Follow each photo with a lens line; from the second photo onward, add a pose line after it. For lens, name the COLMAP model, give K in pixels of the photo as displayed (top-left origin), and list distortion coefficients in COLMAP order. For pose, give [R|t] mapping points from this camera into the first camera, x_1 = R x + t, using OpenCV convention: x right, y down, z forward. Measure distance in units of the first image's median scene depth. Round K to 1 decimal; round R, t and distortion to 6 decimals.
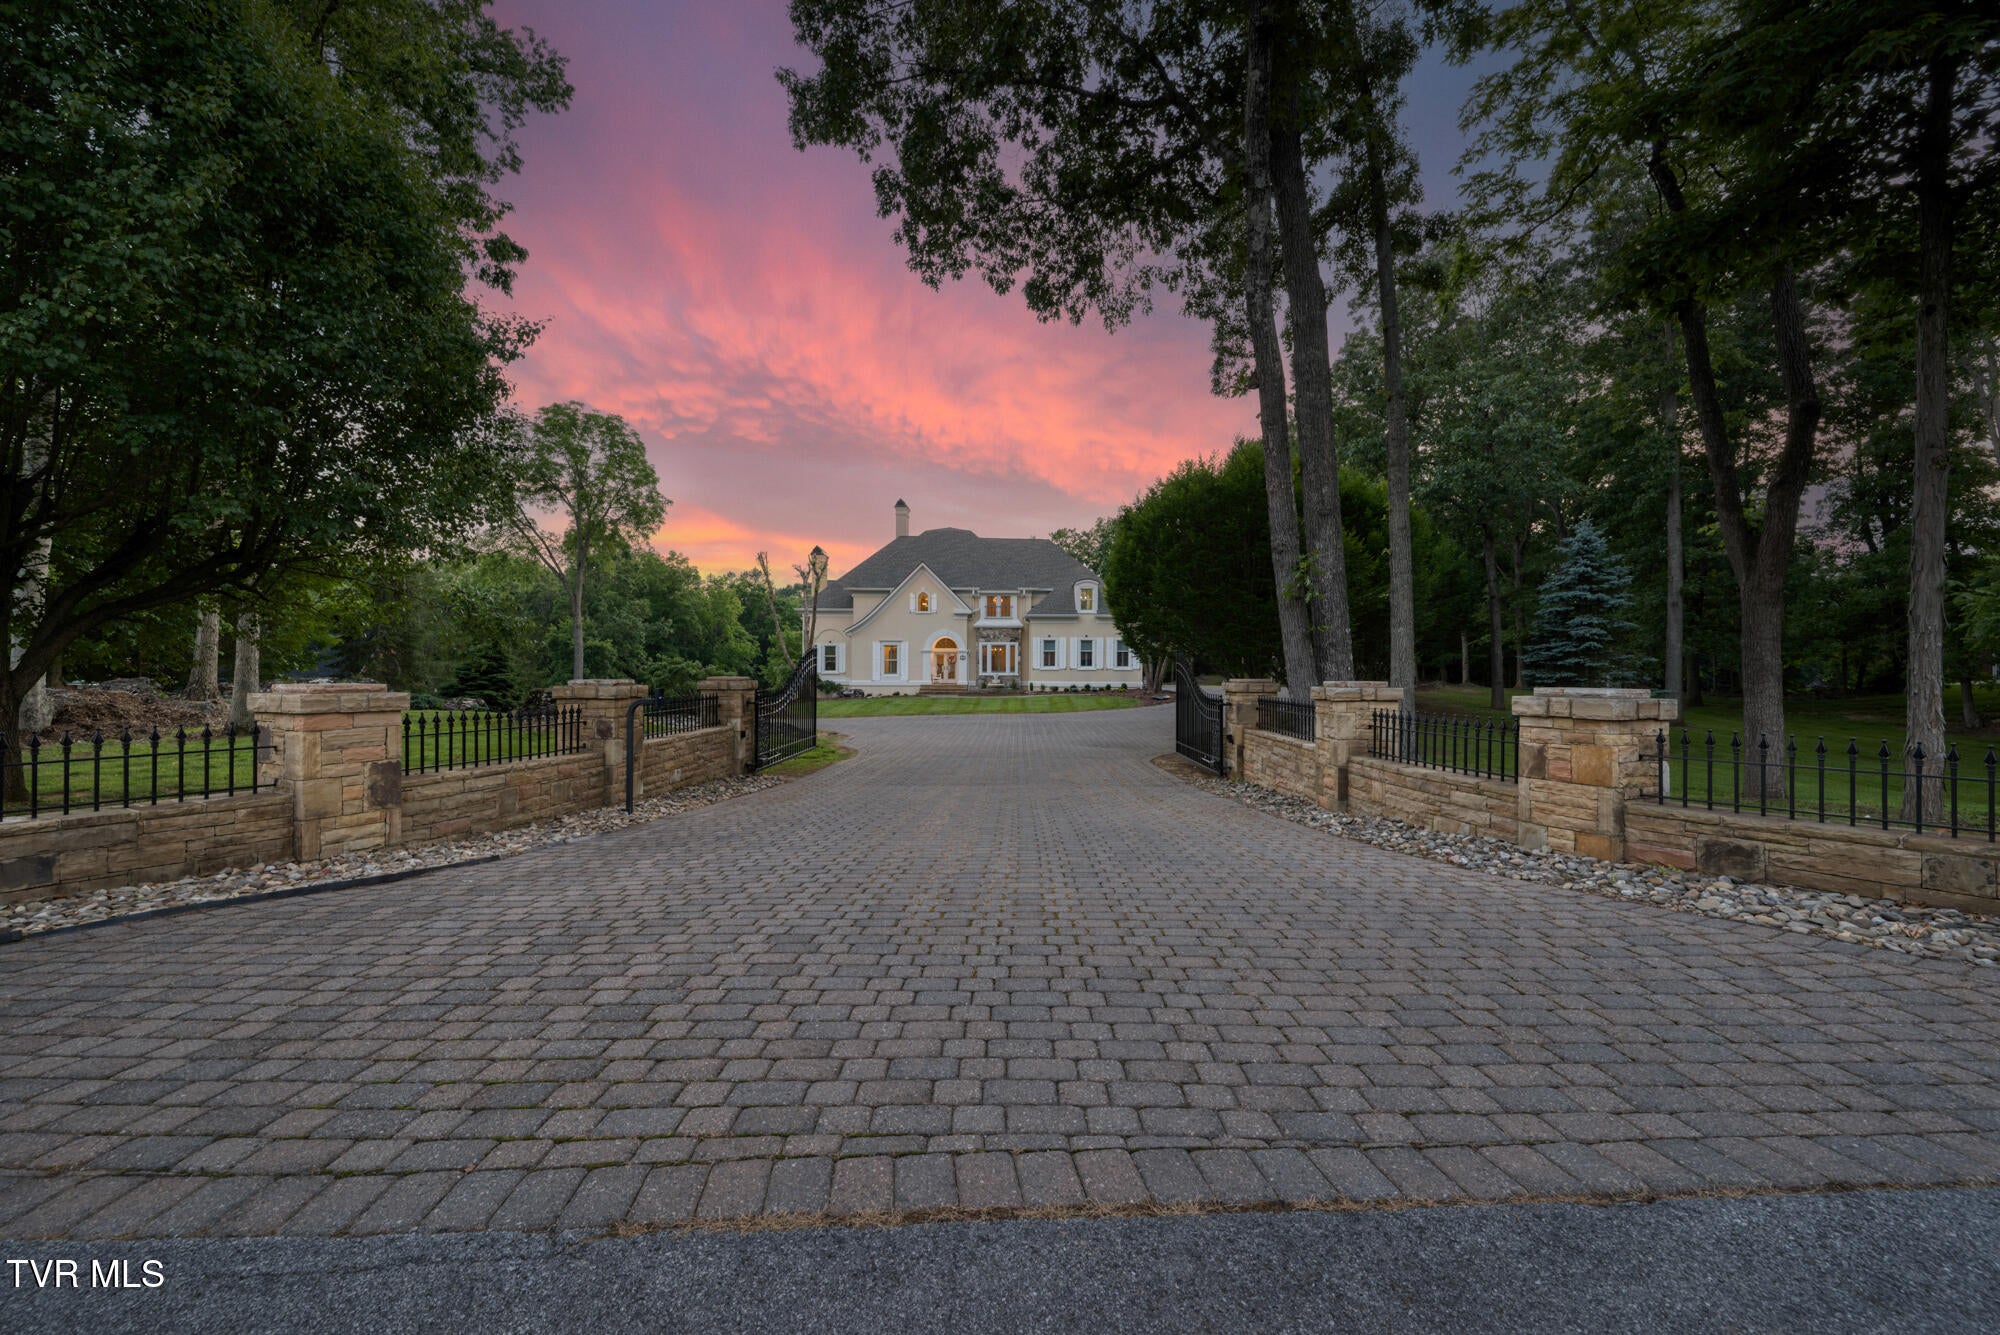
lens RADIAL K [[768.0, 0, 1000.0], [0, 768.0, 667.5], [0, 0, 1]] dist [-0.002755, -0.000160]
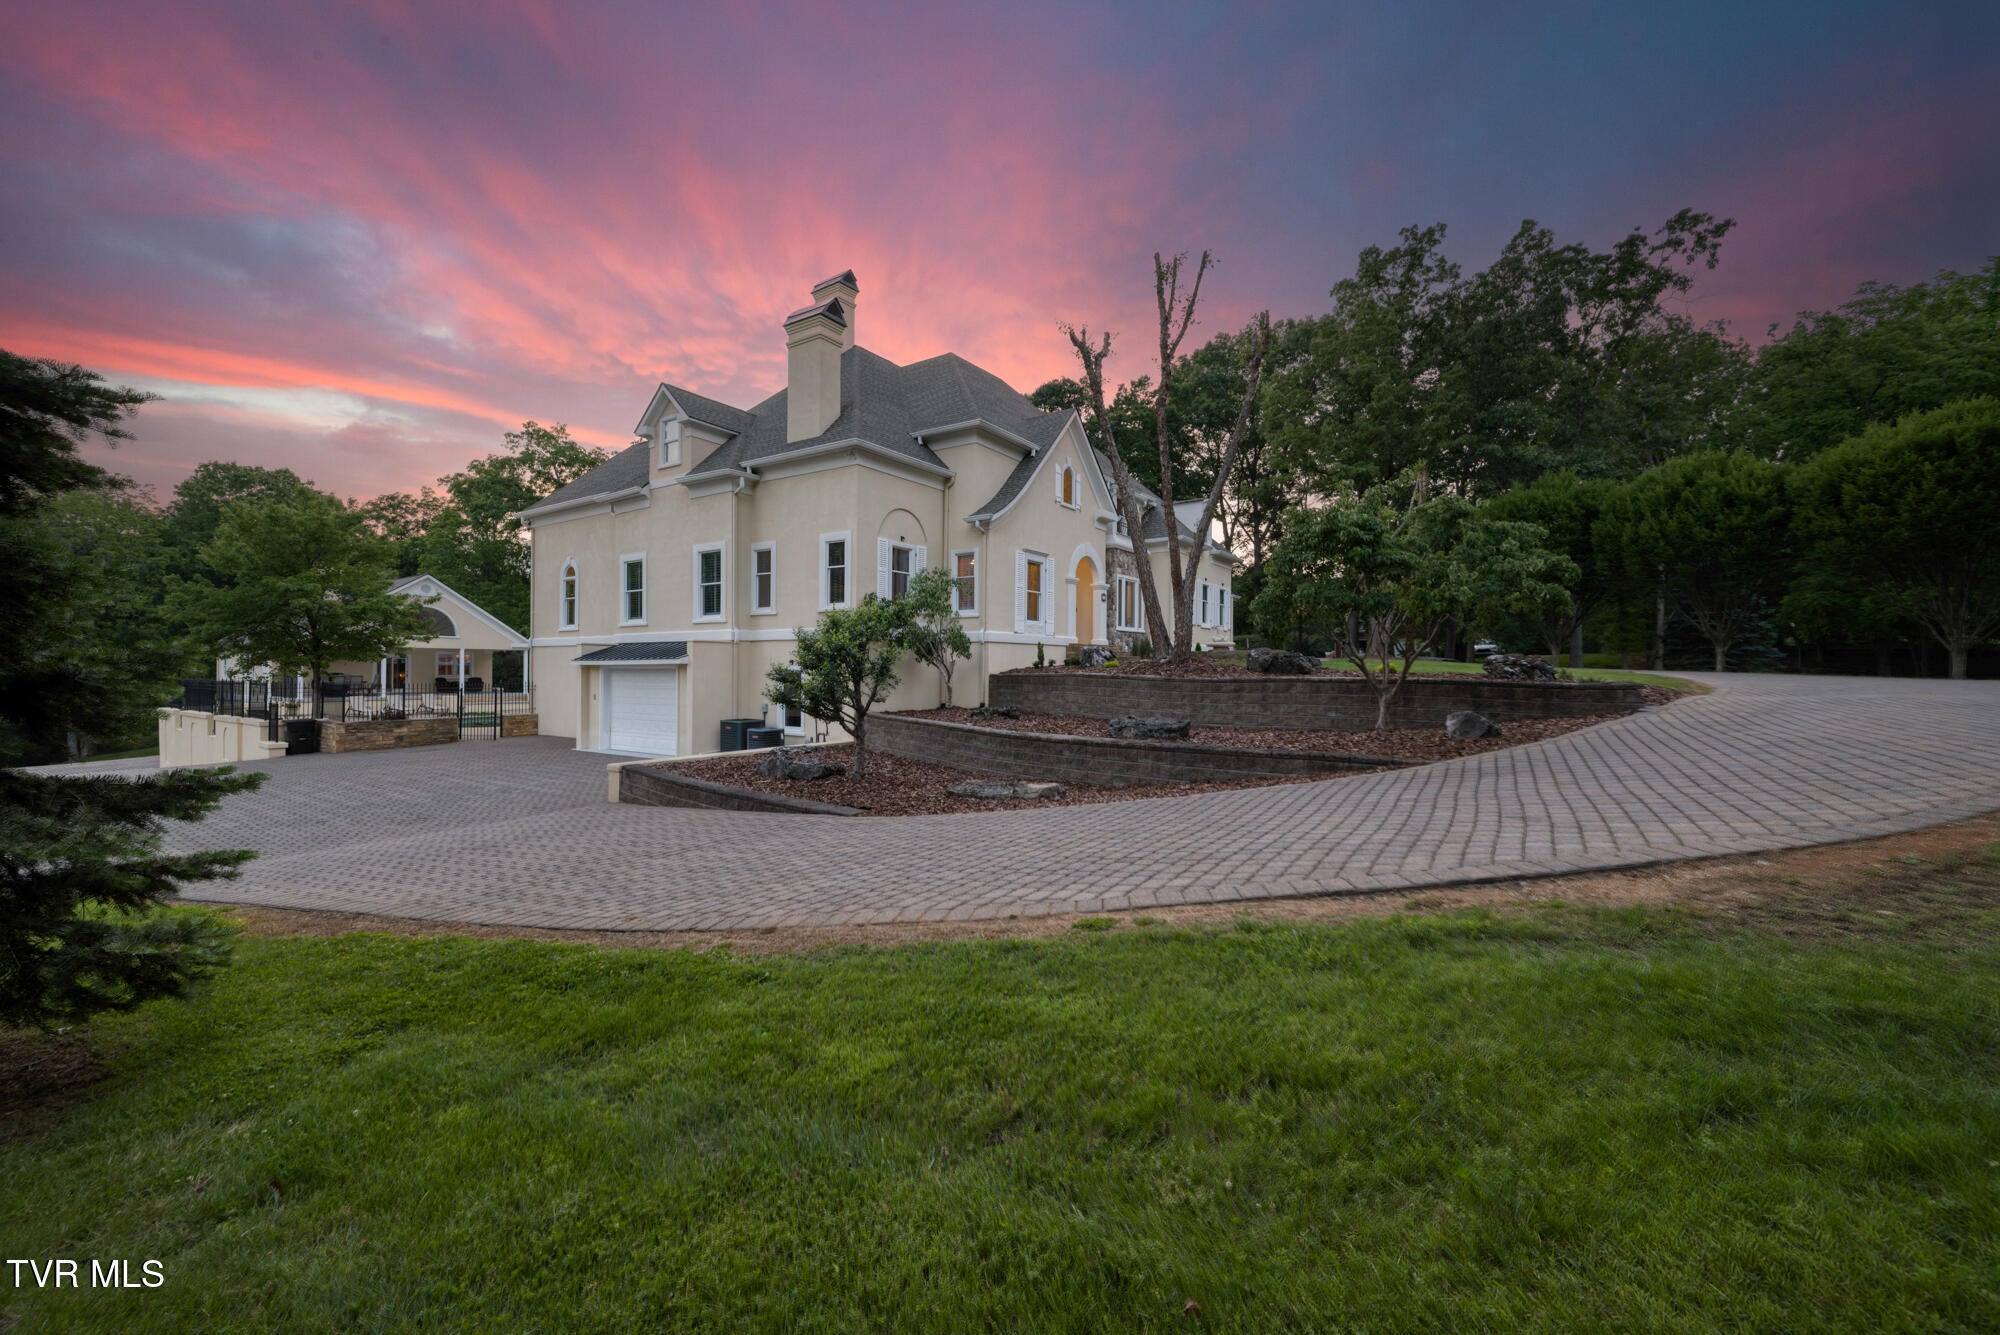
lens RADIAL K [[769.0, 0, 1000.0], [0, 769.0, 667.5], [0, 0, 1]] dist [-0.001809, -0.000151]
pose [[0.553163, -0.001765, 0.833071, -0.566145], [-0.005979, 0.999964, 0.006088, 0.035842], [-0.833051, -0.008349, 0.553133, 0.753588]]
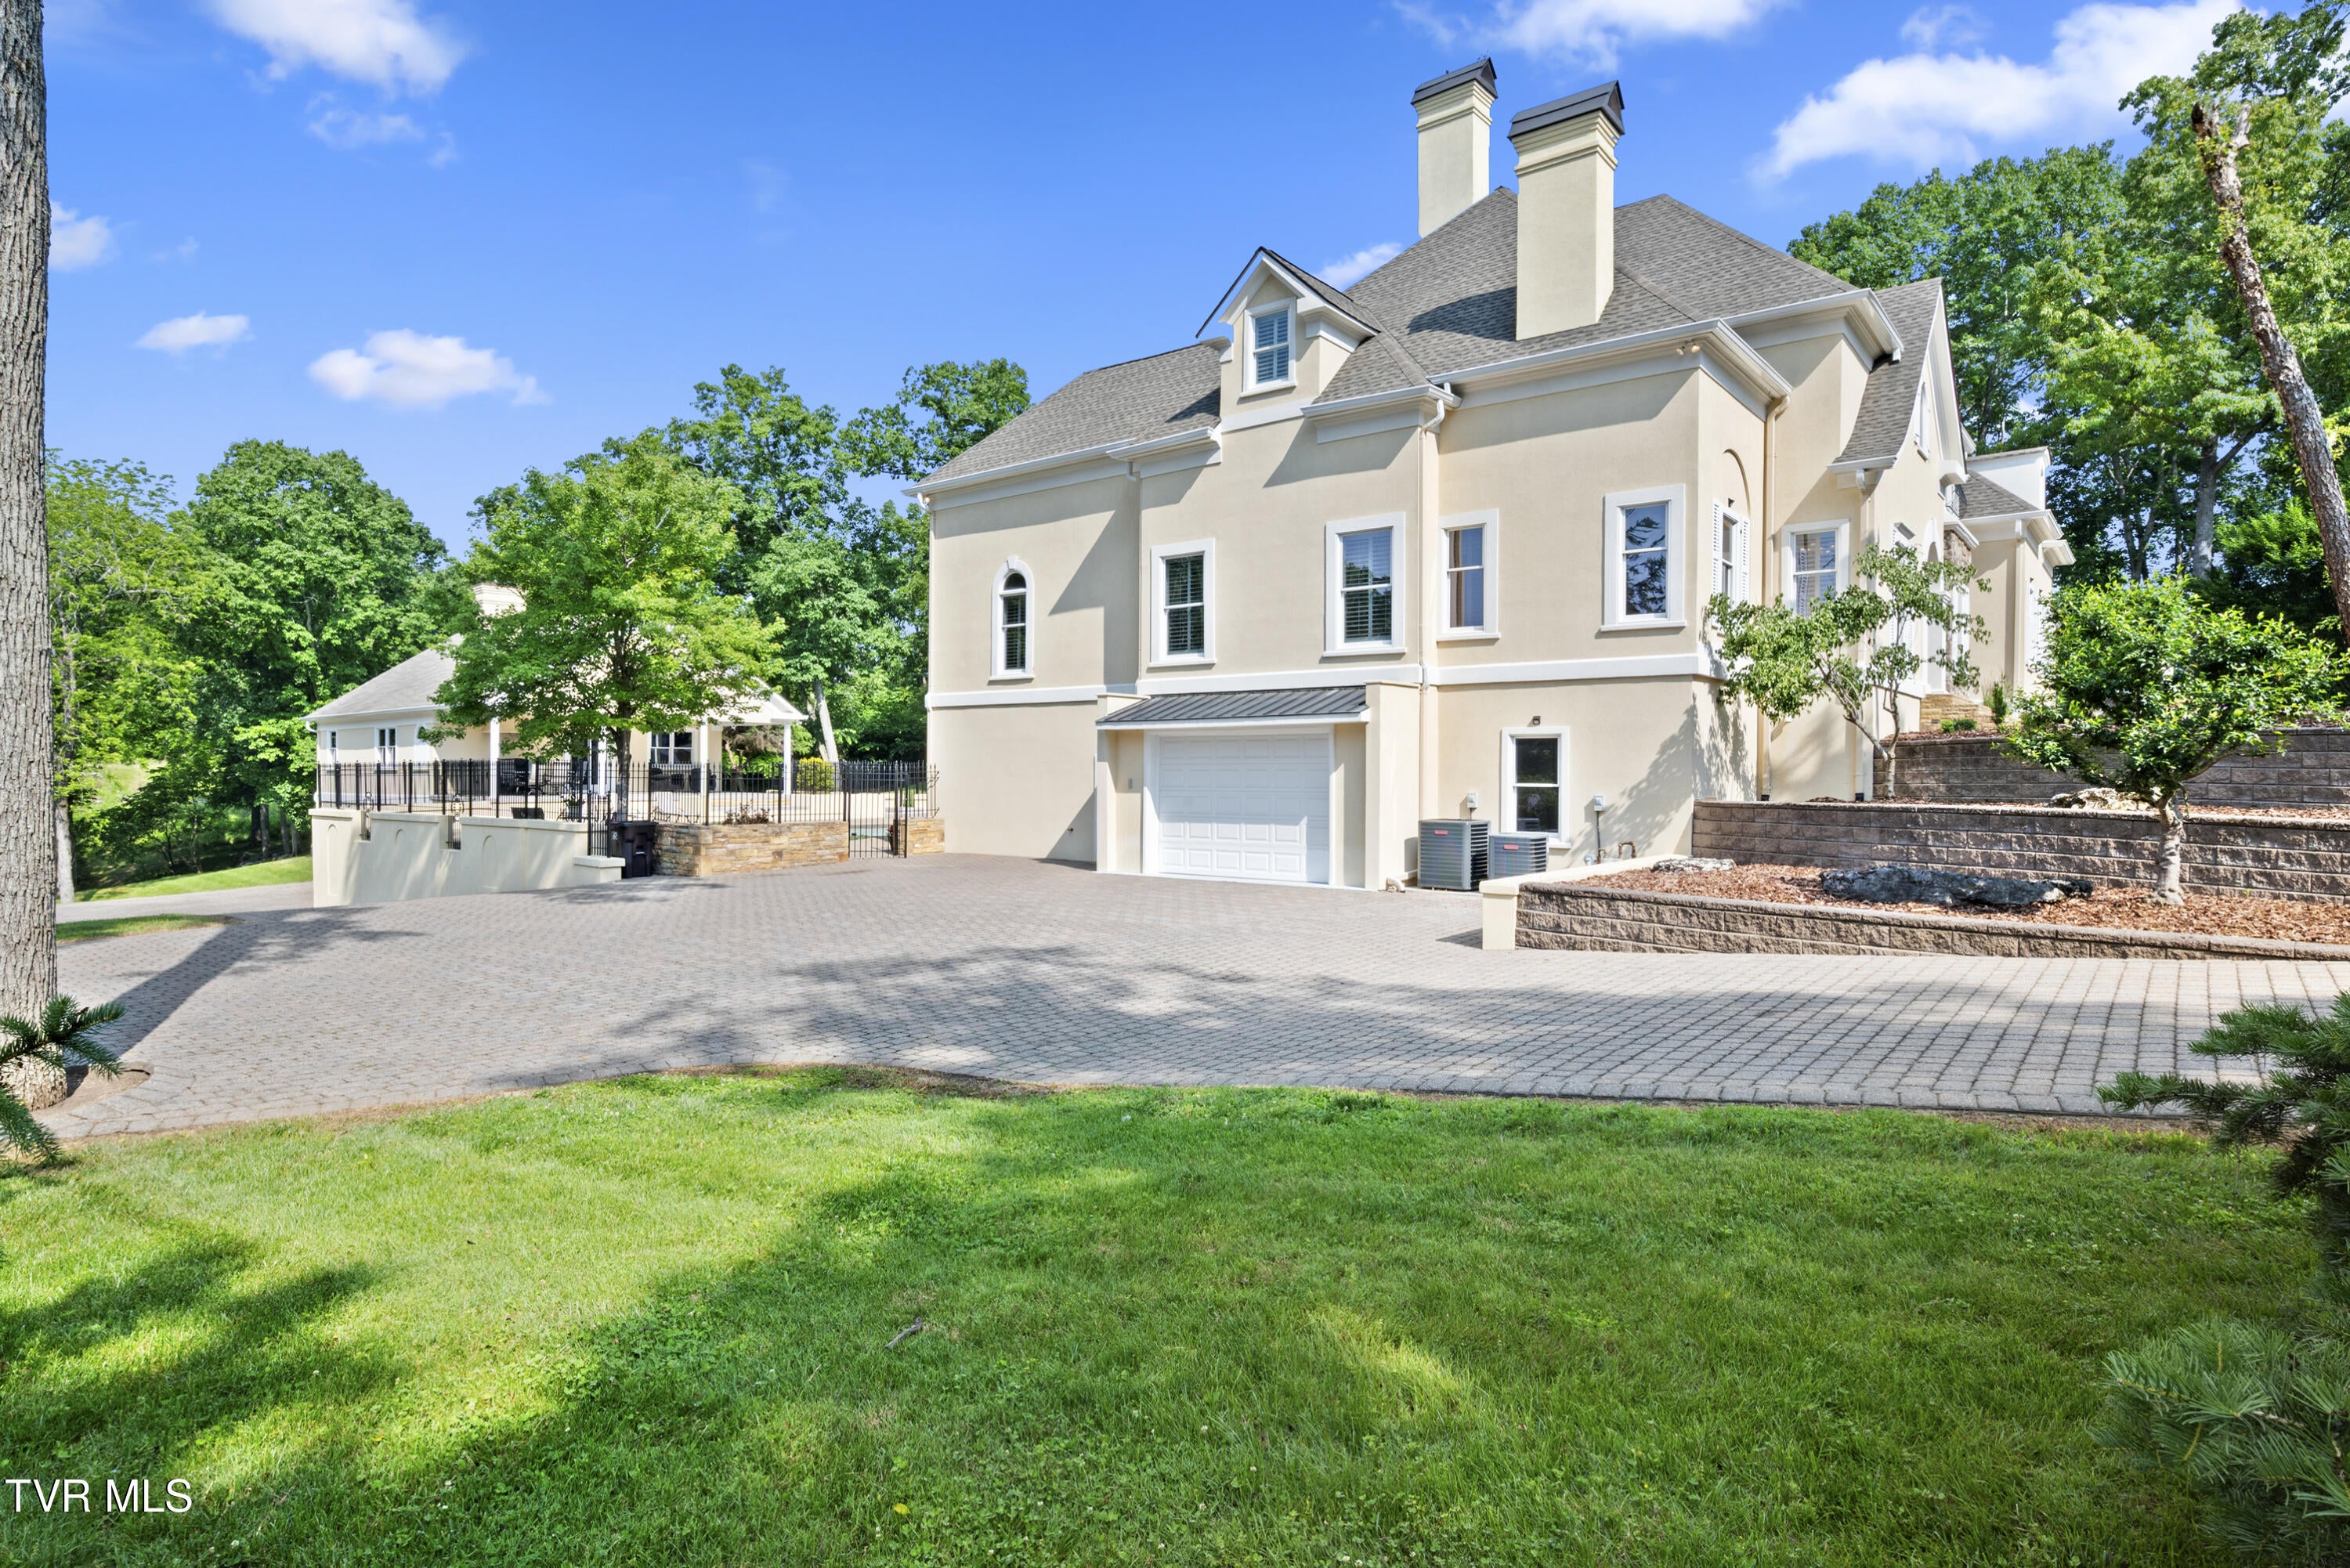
lens RADIAL K [[1223.4, 0, 1175.0], [0, 1223.4, 784.0], [0, 0, 1]] dist [-0.003766, -0.000421]
pose [[0.613023, -0.008370, 0.790021, -0.655639], [-0.007230, 0.999843, 0.016203, 0.051512], [-0.790032, -0.015645, 0.612866, 0.945890]]
